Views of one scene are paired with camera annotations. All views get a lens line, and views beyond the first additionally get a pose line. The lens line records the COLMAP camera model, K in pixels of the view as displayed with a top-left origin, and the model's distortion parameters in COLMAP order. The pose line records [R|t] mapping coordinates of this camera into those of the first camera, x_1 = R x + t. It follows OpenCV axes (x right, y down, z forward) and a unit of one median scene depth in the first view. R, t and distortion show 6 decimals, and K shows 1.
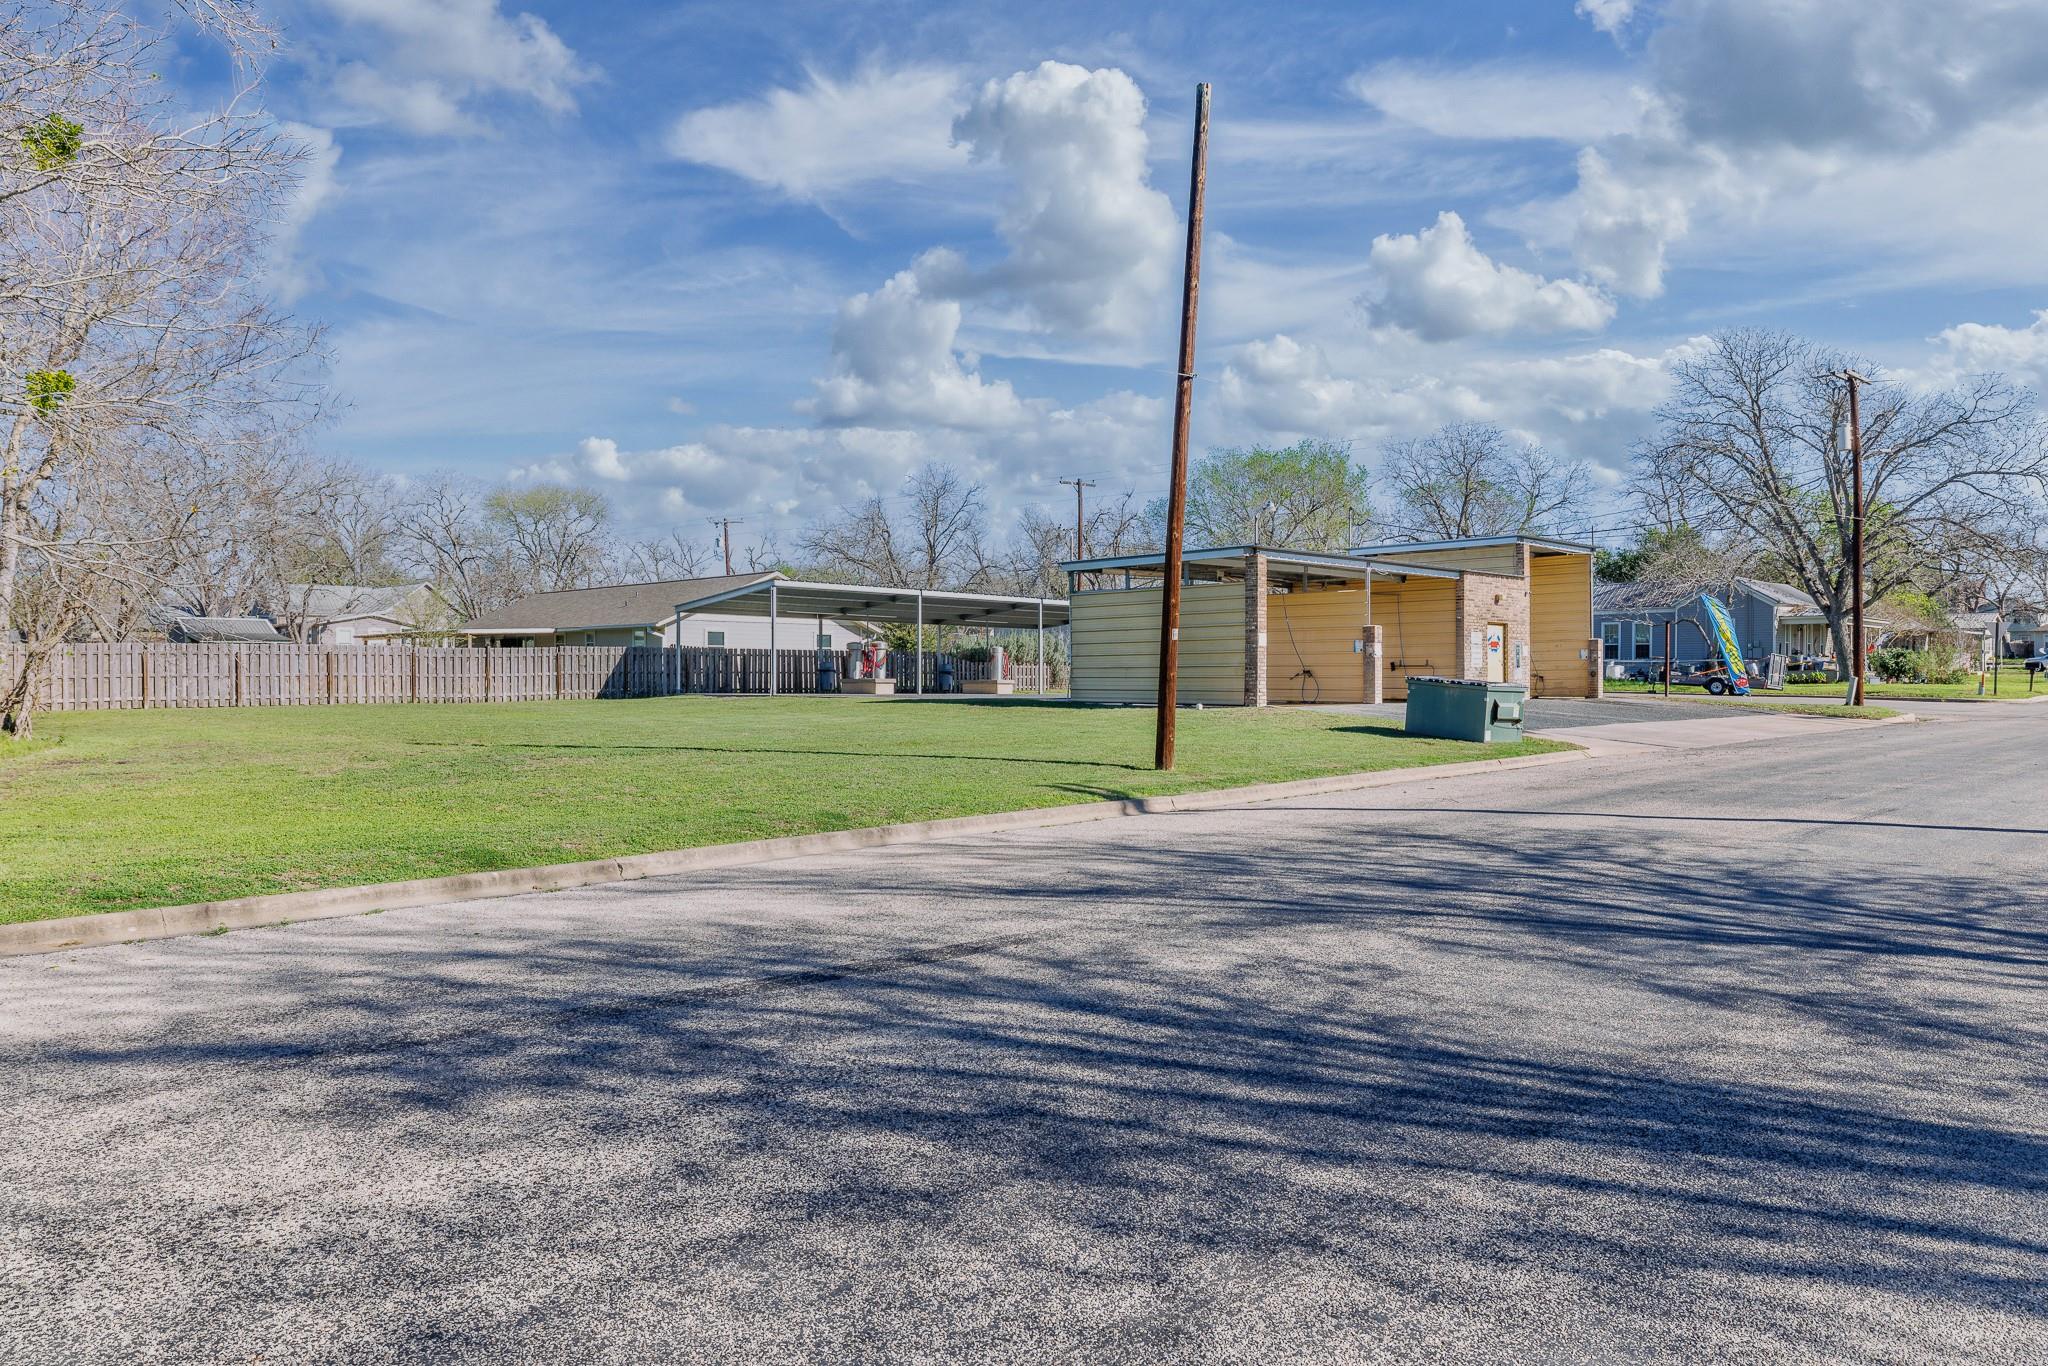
lens RADIAL K [[1346.8, 0, 1024.0], [0, 1346.8, 683.0], [0, 0, 1]] dist [0.002433, 0.000822]
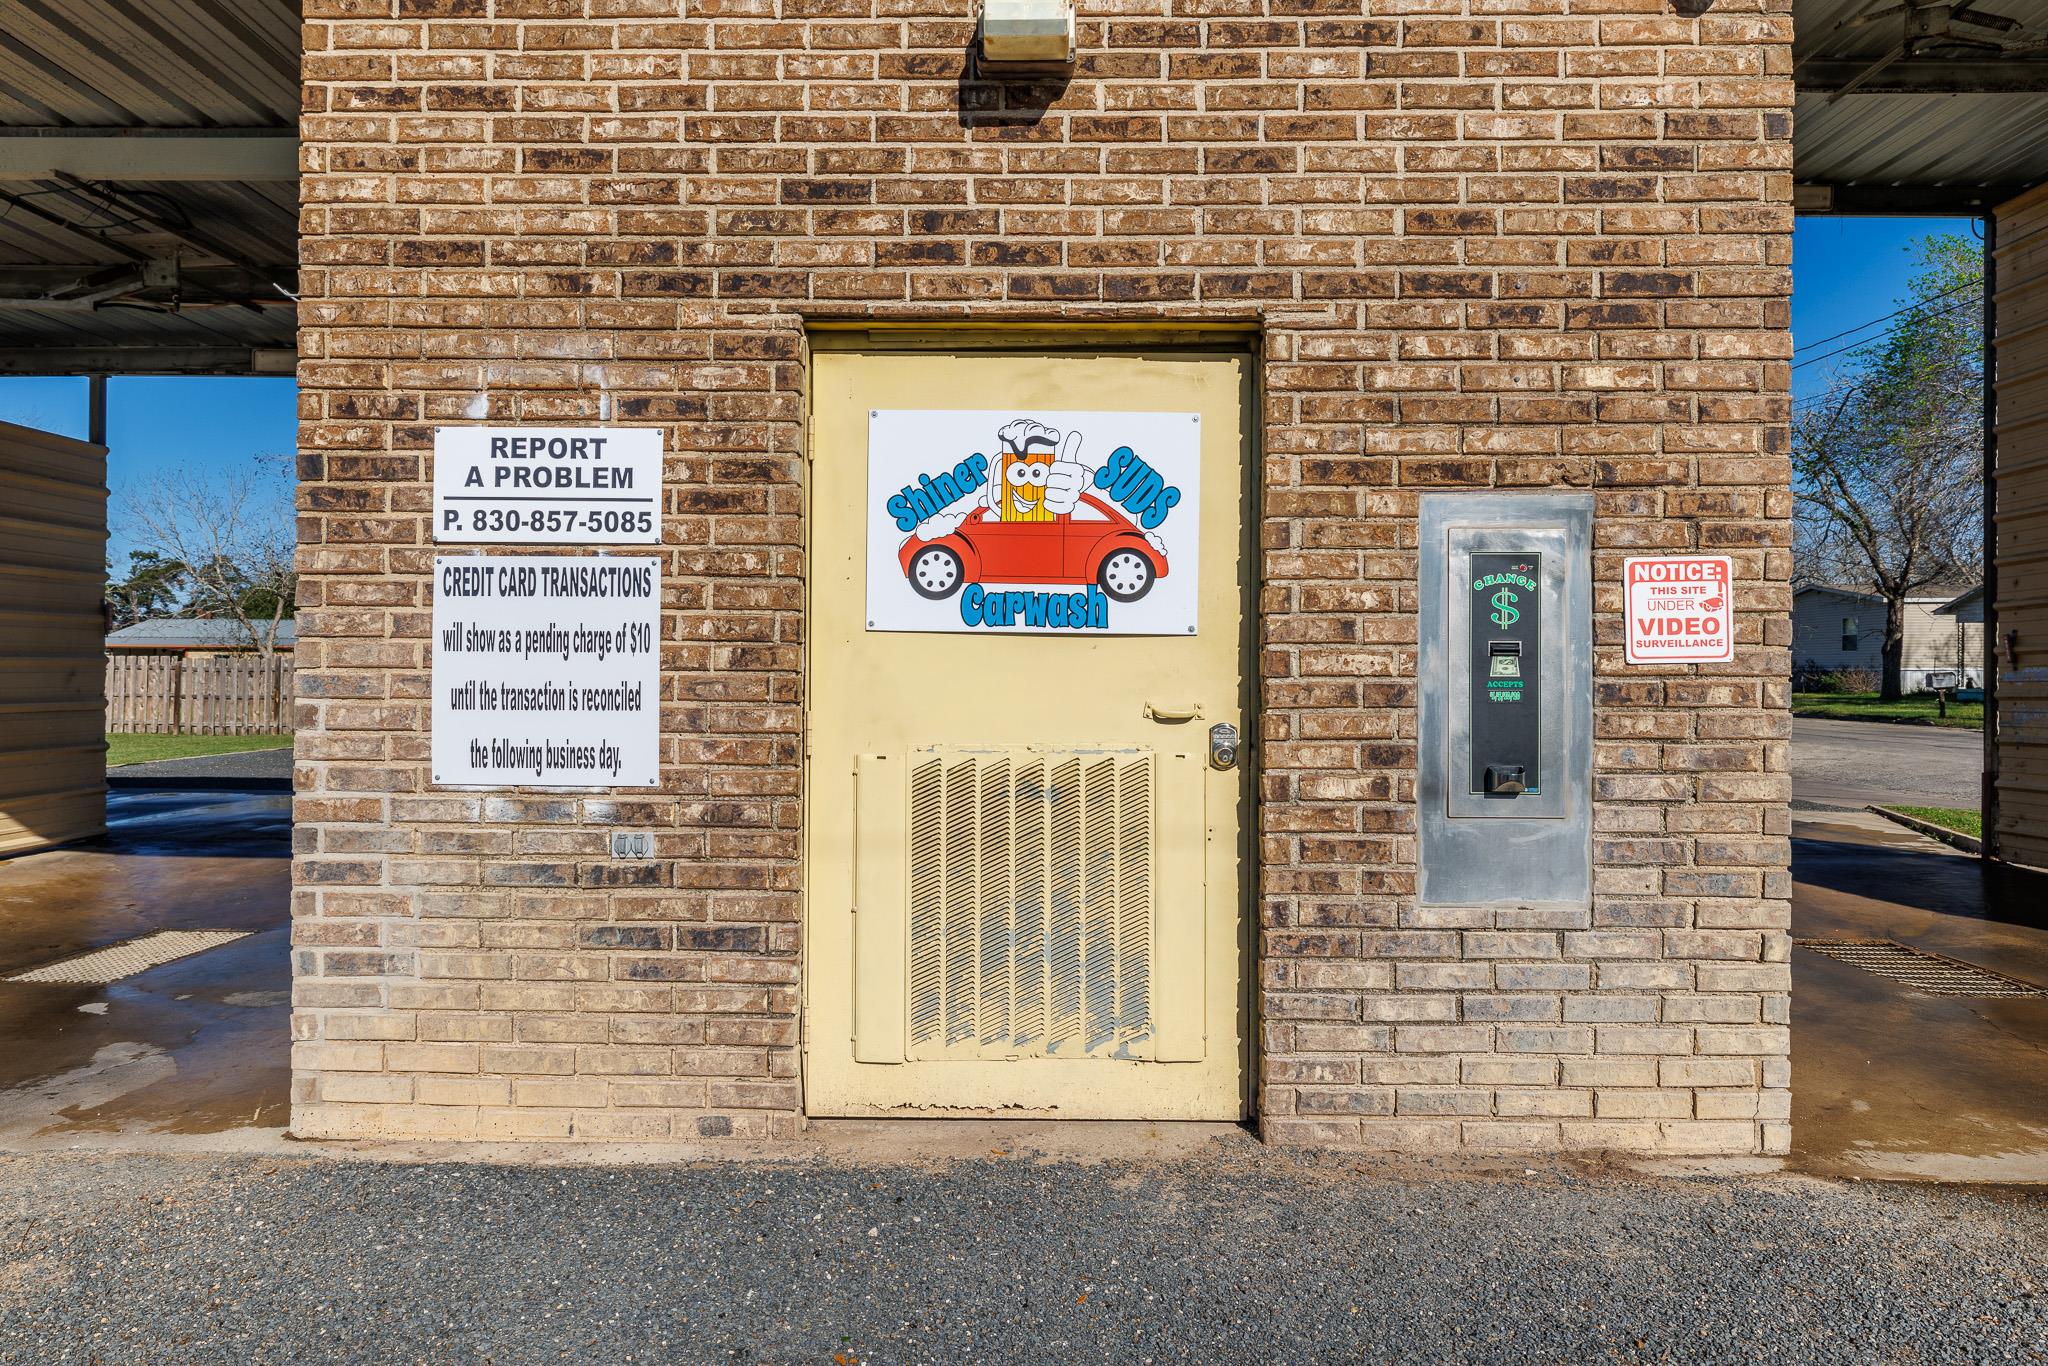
lens RADIAL K [[1272.4, 0, 1024.0], [0, 1272.4, 683.0], [0, 0, 1]] dist [0.001137, -0.001286]
pose [[0.702834, 0.006283, -0.711326, 0.335447], [-0.008532, 0.999964, 0.000403, -0.015526], [0.711303, 0.005786, 0.702862, 0.759202]]
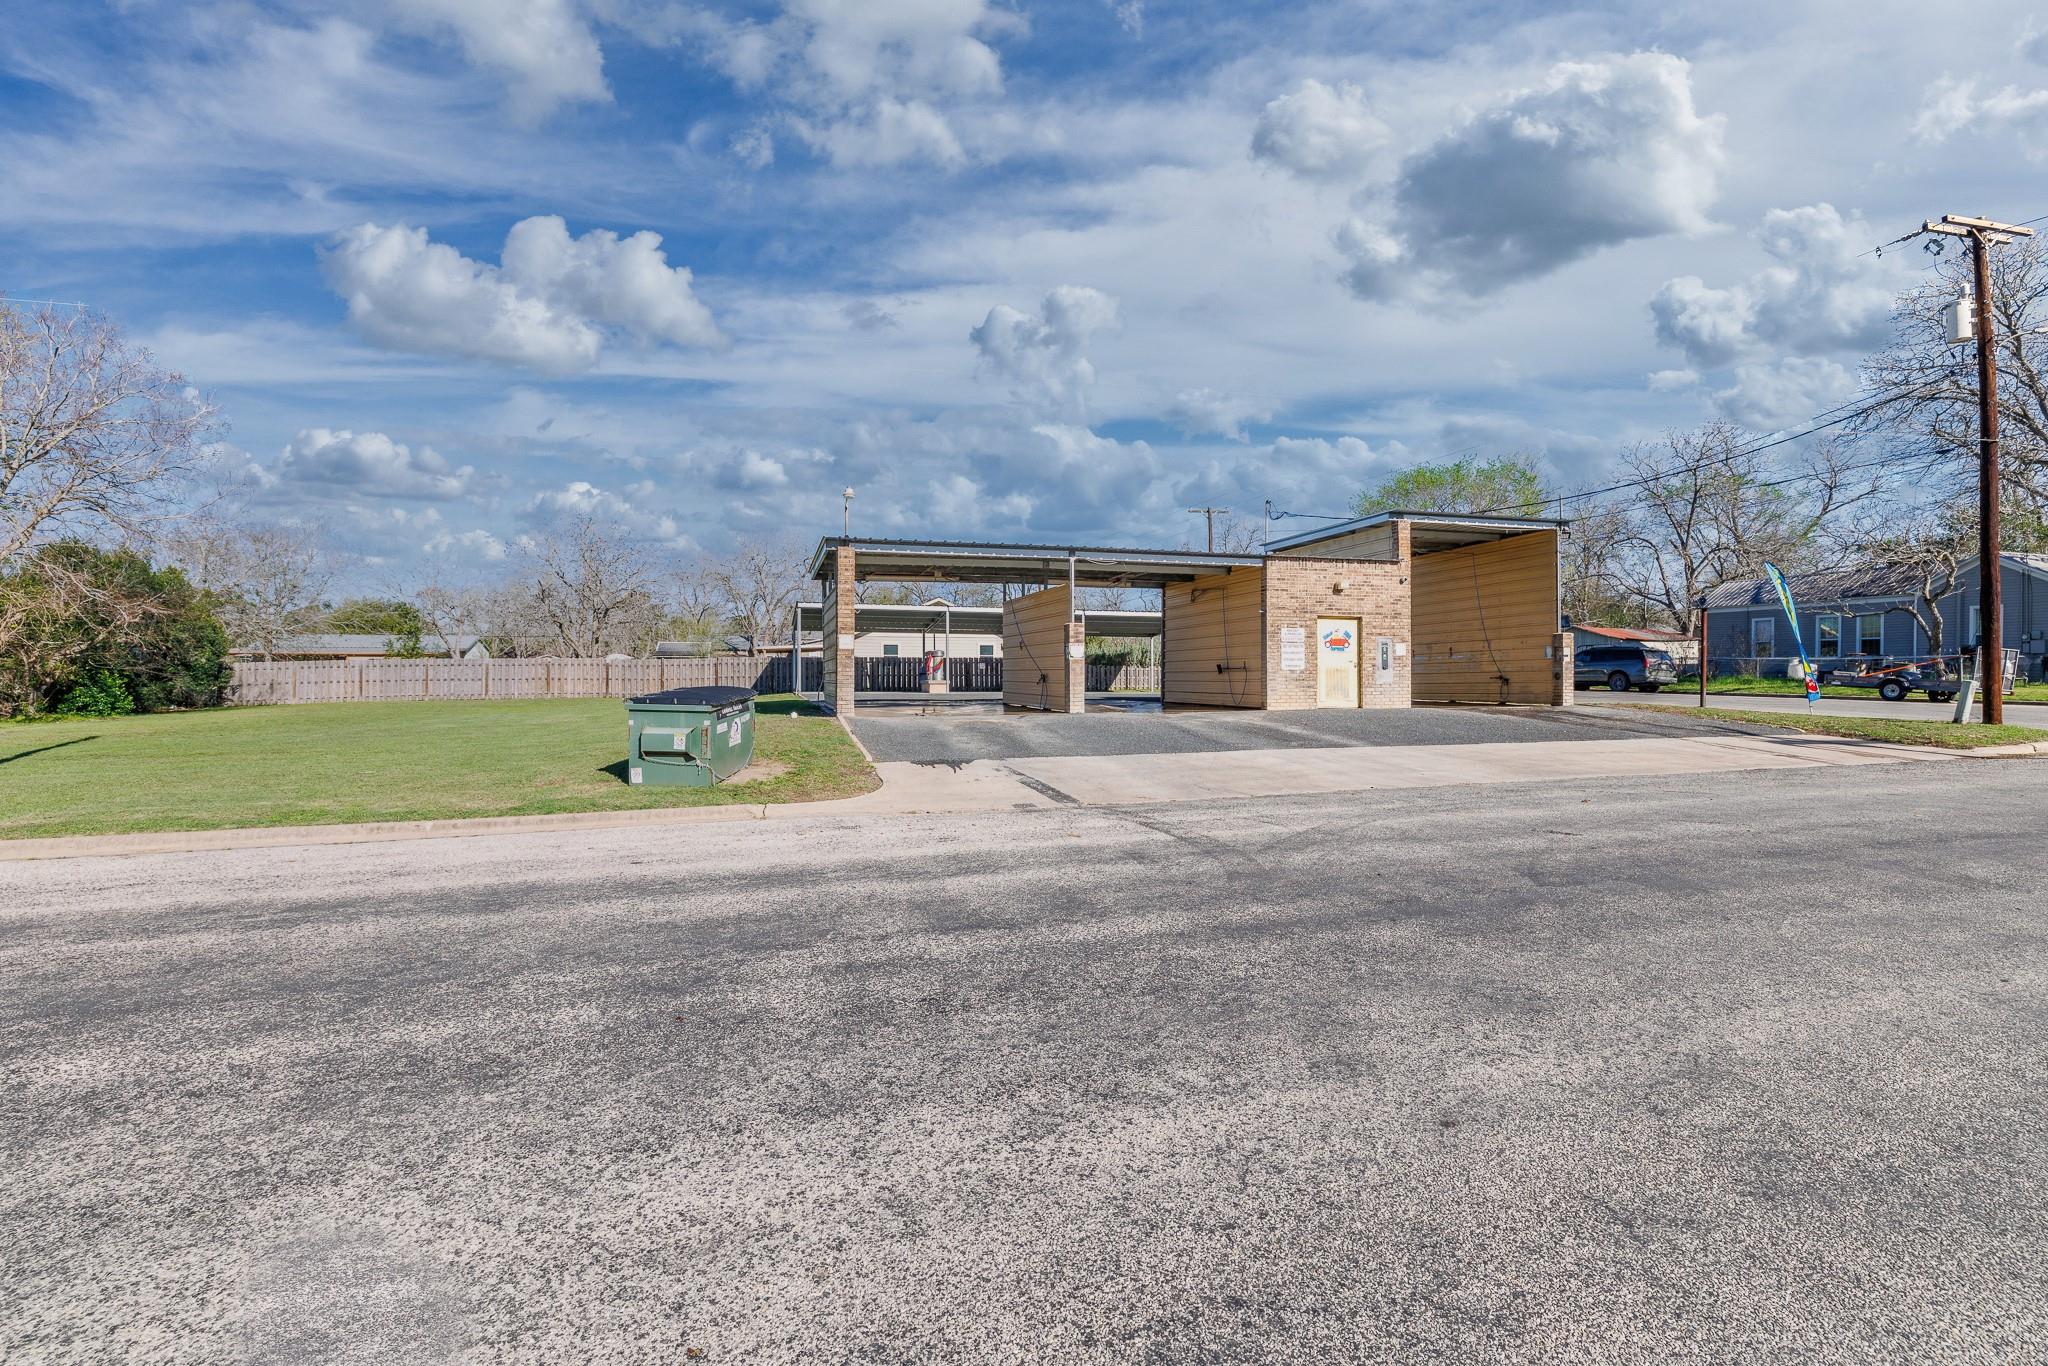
lens RADIAL K [[879.5, 0, 1019.1], [0, 879.5, 685.0], [0, 0, 1]] dist [0.000786, 0.000358]
pose [[0.880485, 0.002546, -0.474068, 0.352340], [0.000943, 0.999974, 0.007122, -0.004891], [0.474073, -0.006718, 0.880460, 0.341488]]
